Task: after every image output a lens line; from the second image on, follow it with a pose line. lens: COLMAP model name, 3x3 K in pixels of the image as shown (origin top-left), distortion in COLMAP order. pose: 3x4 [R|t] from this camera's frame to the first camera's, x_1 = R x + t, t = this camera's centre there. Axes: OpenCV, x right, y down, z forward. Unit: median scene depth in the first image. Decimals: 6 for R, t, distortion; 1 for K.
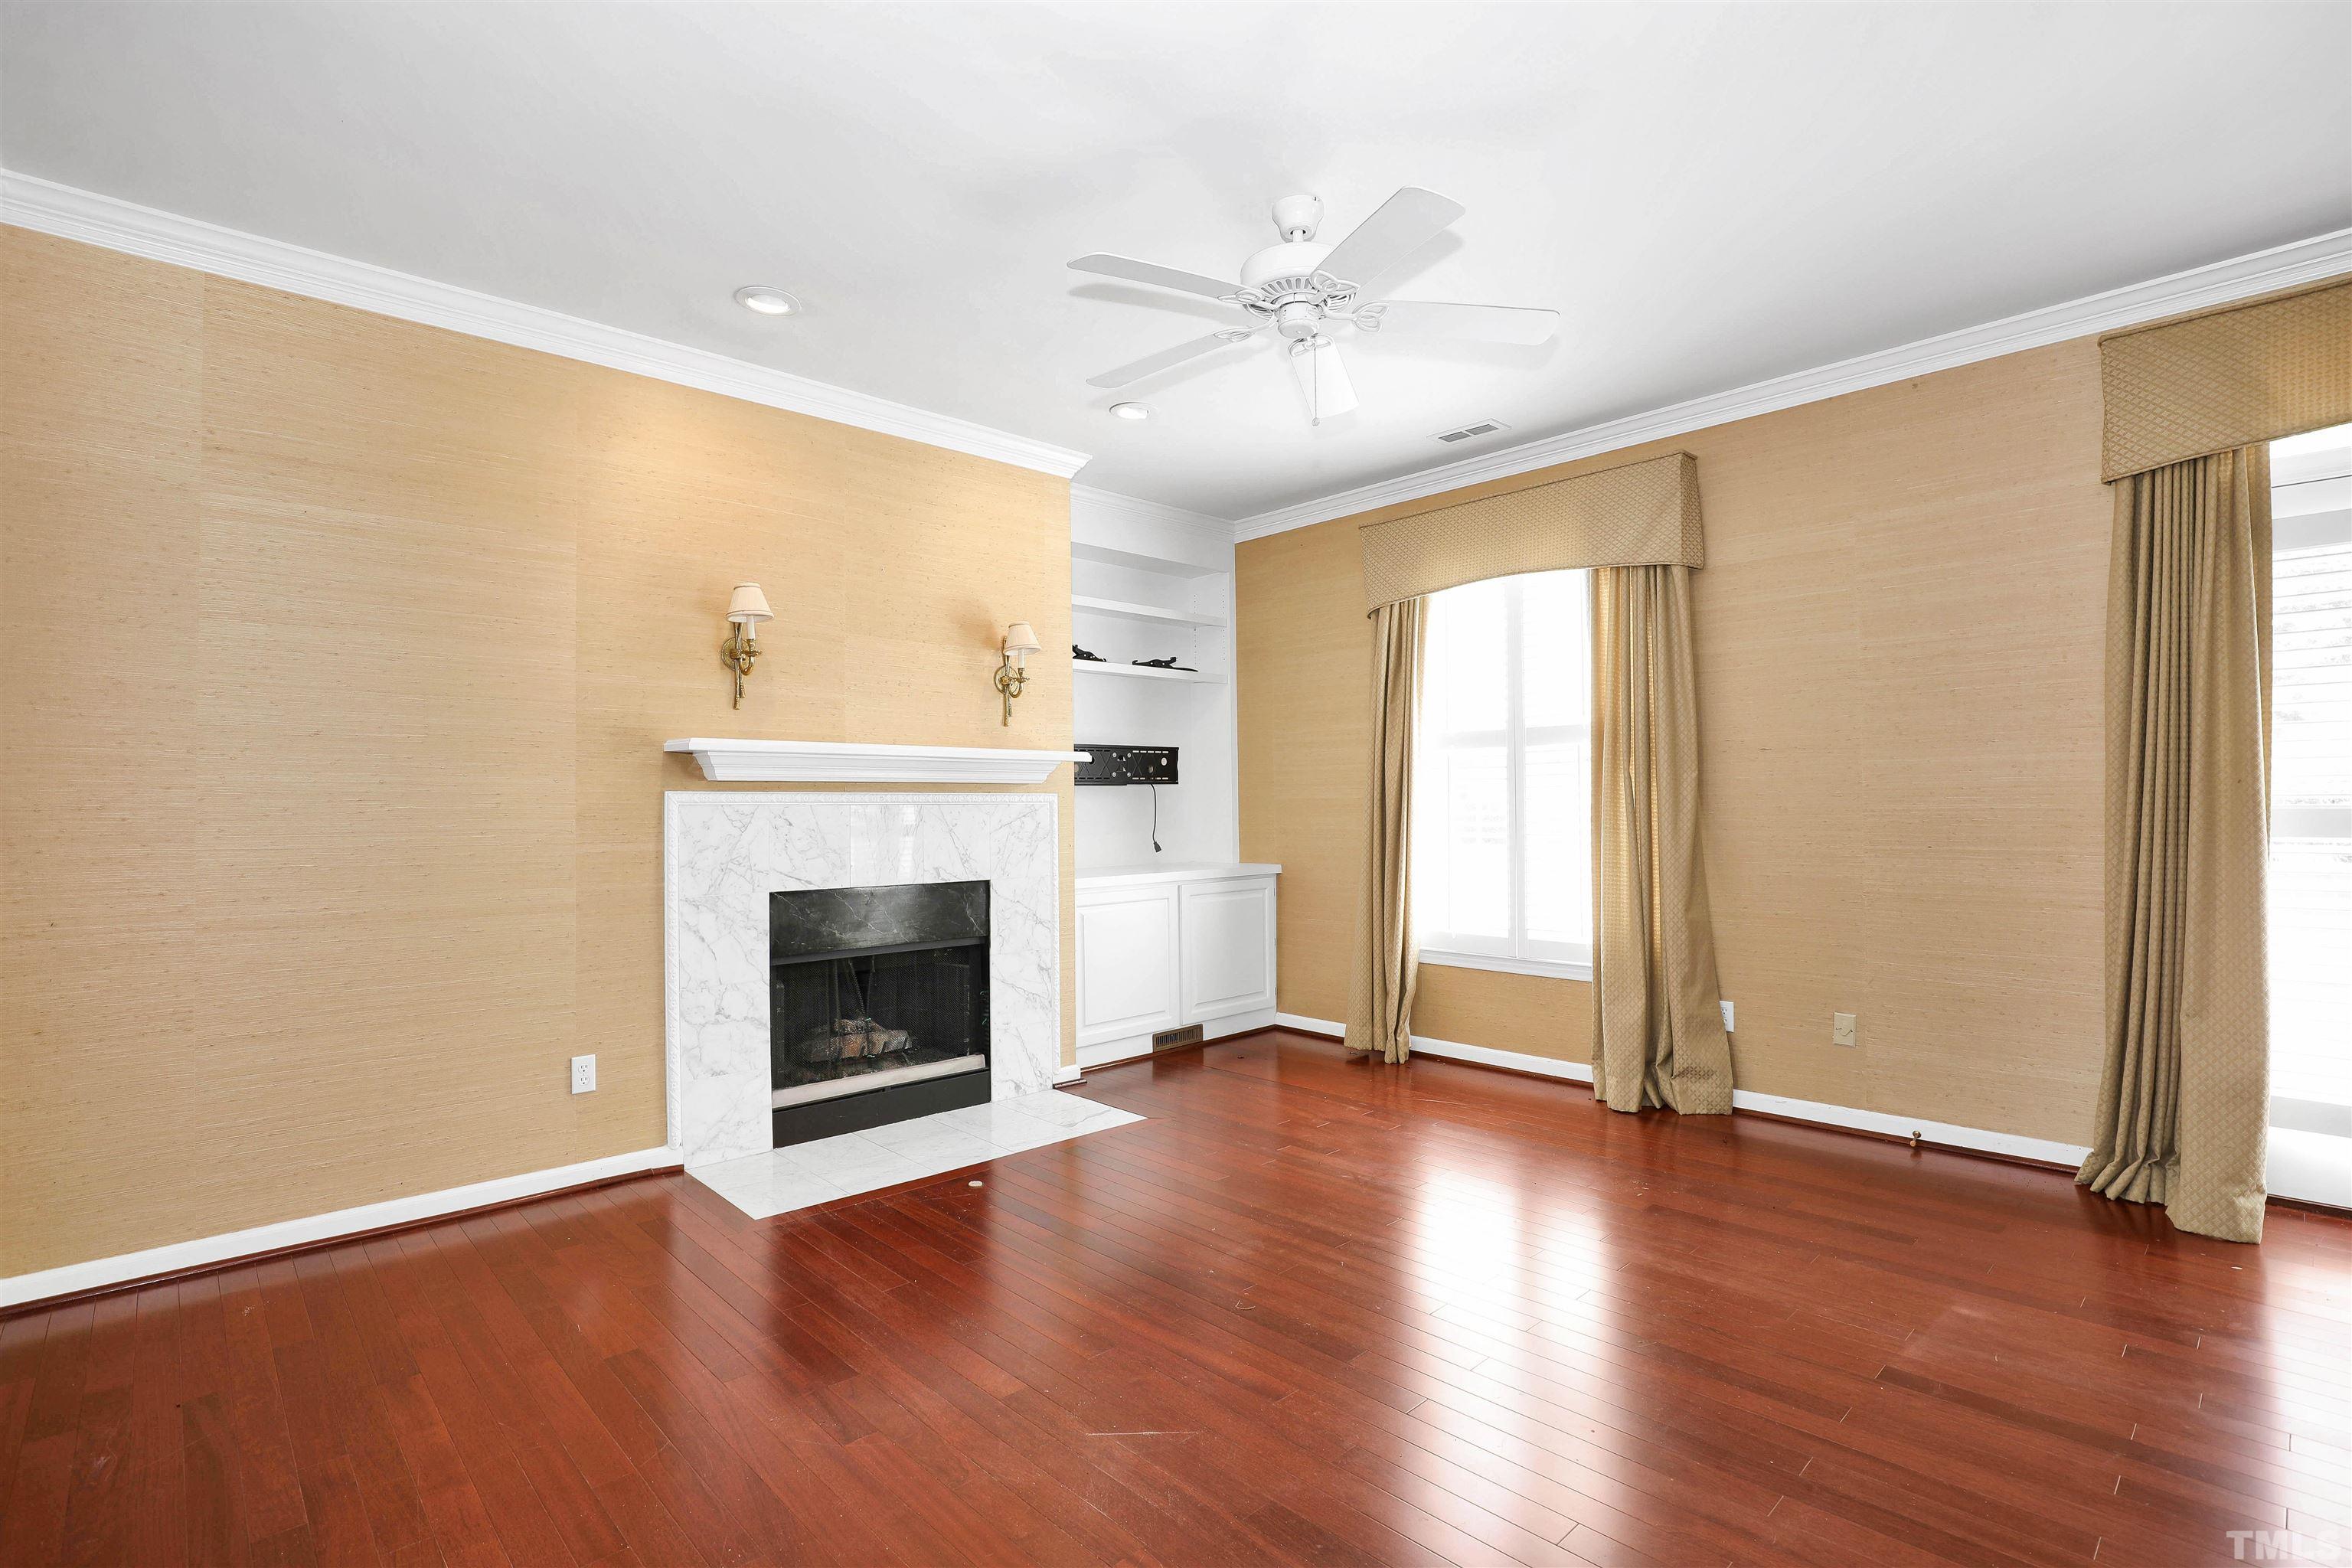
lens RADIAL K [[1110.4, 0, 1163.1], [0, 1110.4, 783.7], [0, 0, 1]] dist [-0.029755, 0.002945]
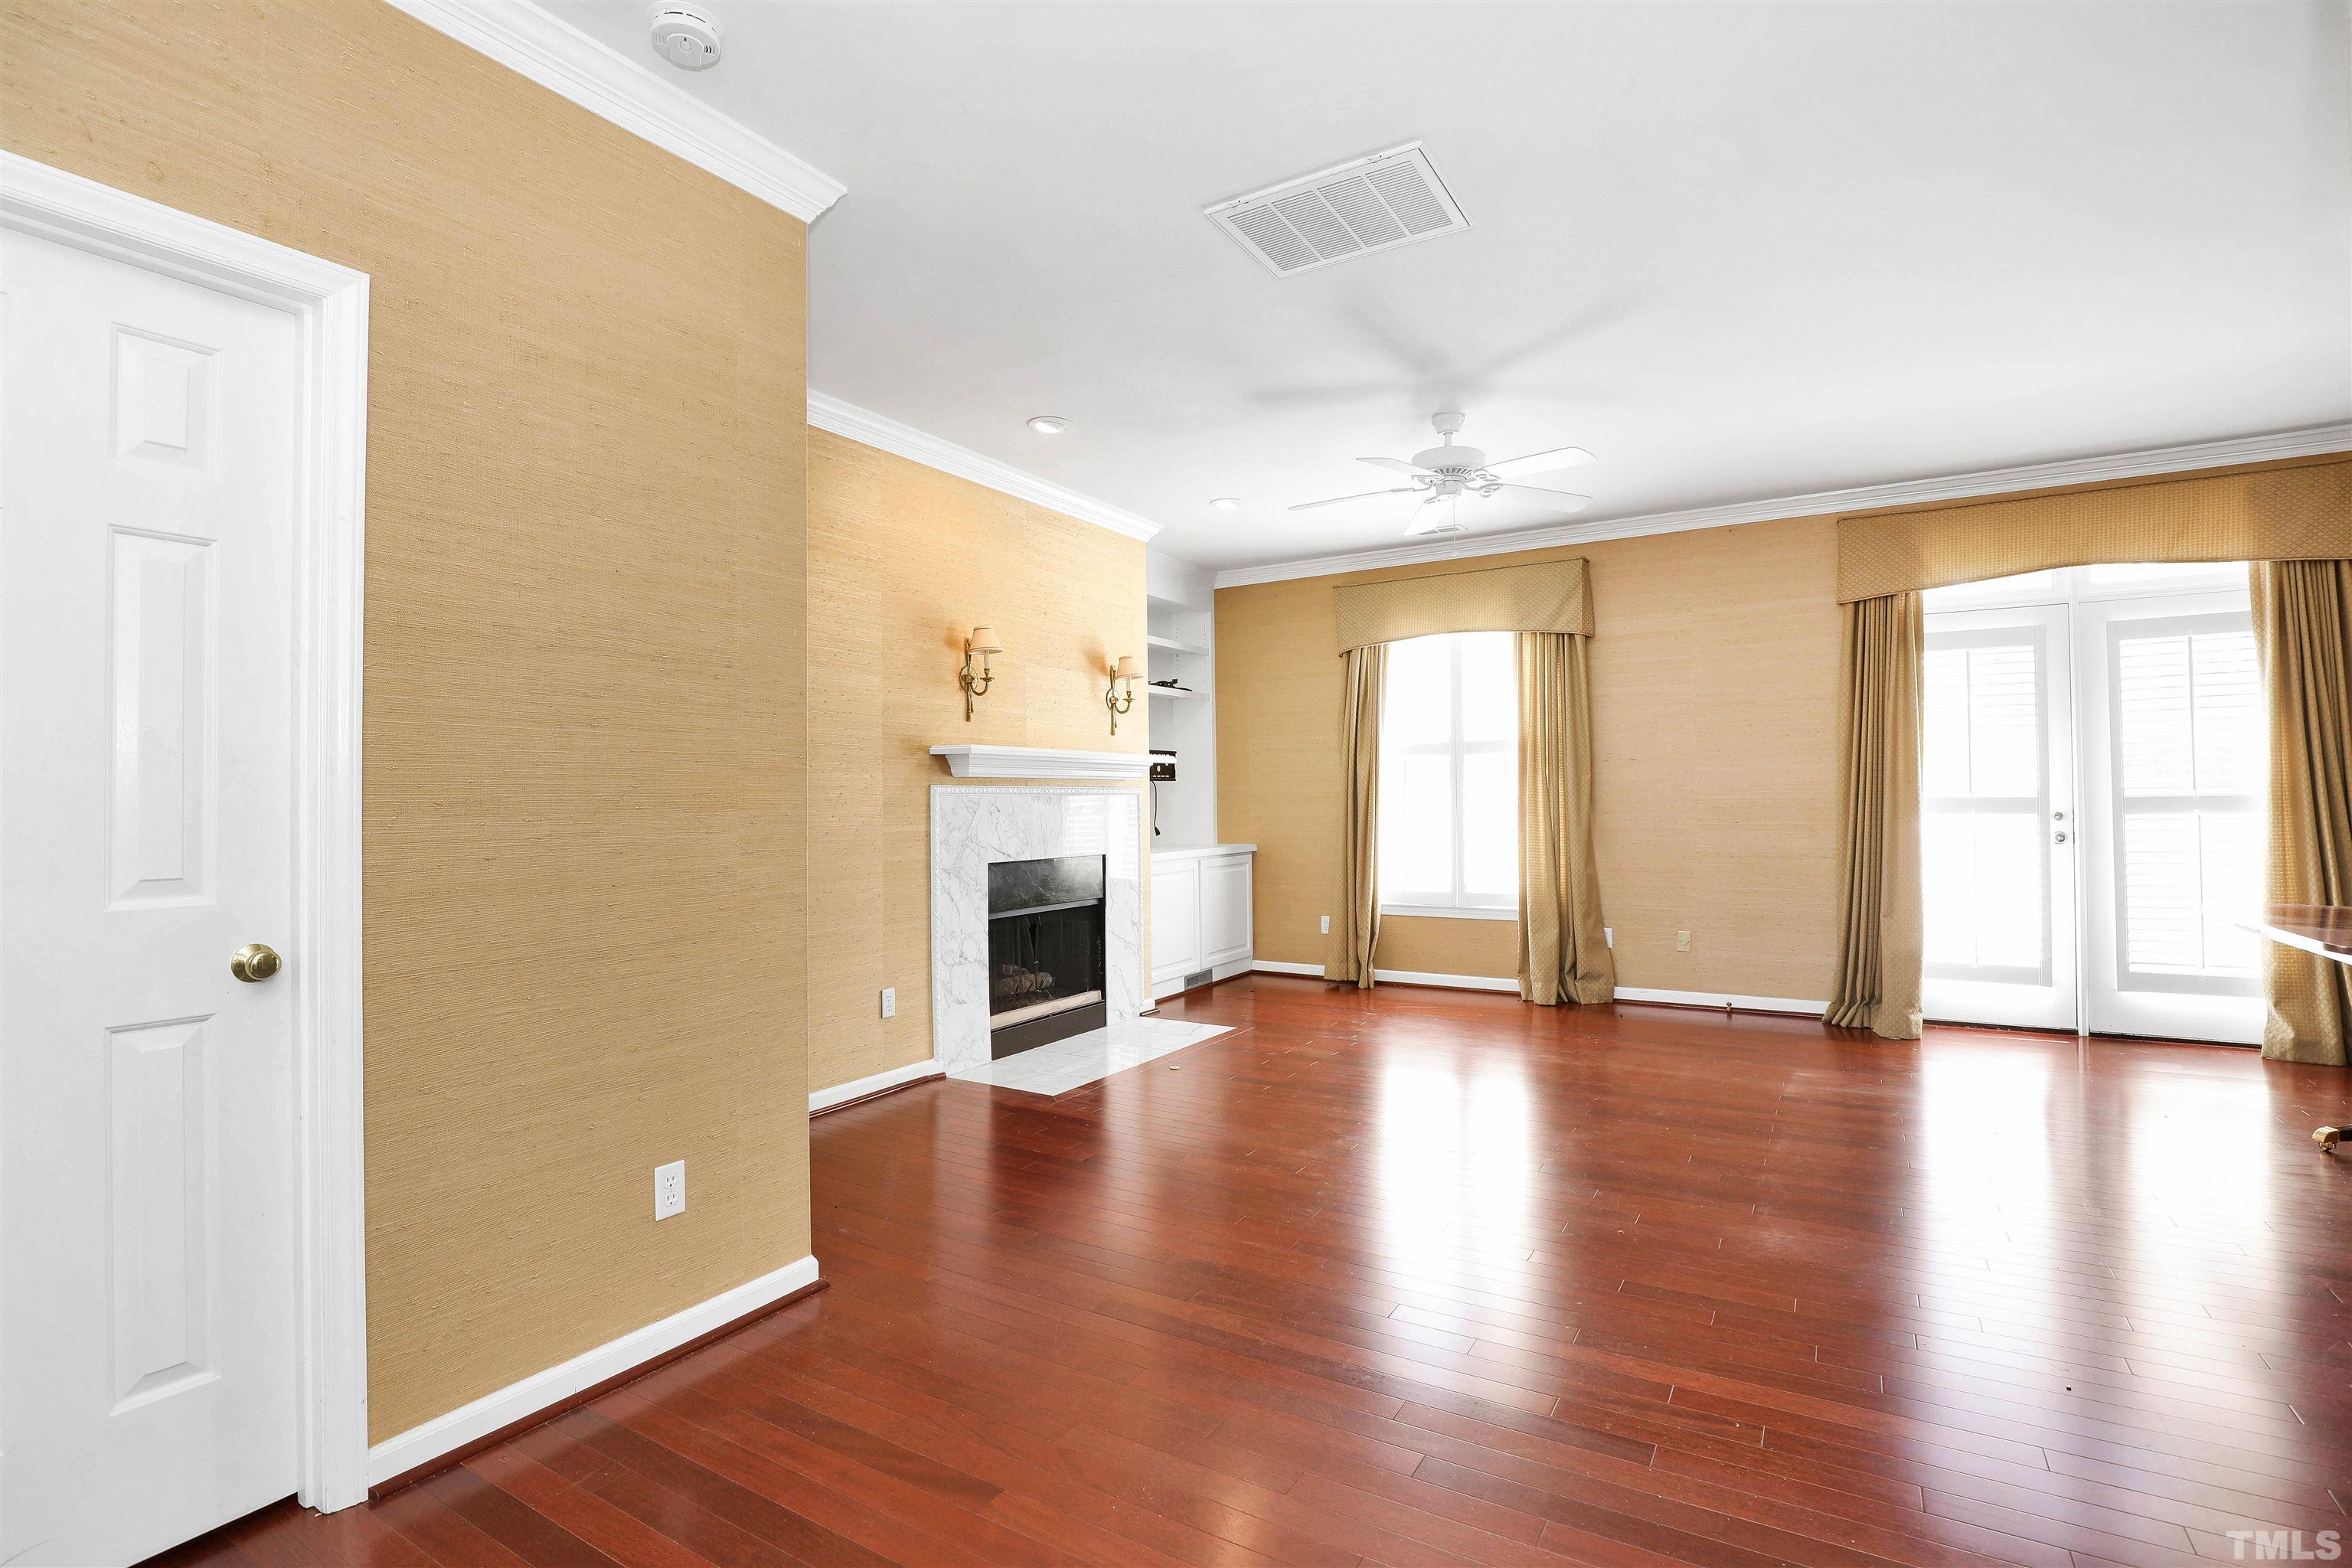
lens RADIAL K [[1110.4, 0, 1183.7], [0, 1110.4, 783.5], [0, 0, 1]] dist [-0.029755, 0.002945]
pose [[0.962858, 0.003878, 0.269979, -0.445961], [-0.004594, 0.999987, 0.002019, 0.001087], [-0.269968, -0.003185, 0.962864, -0.286510]]
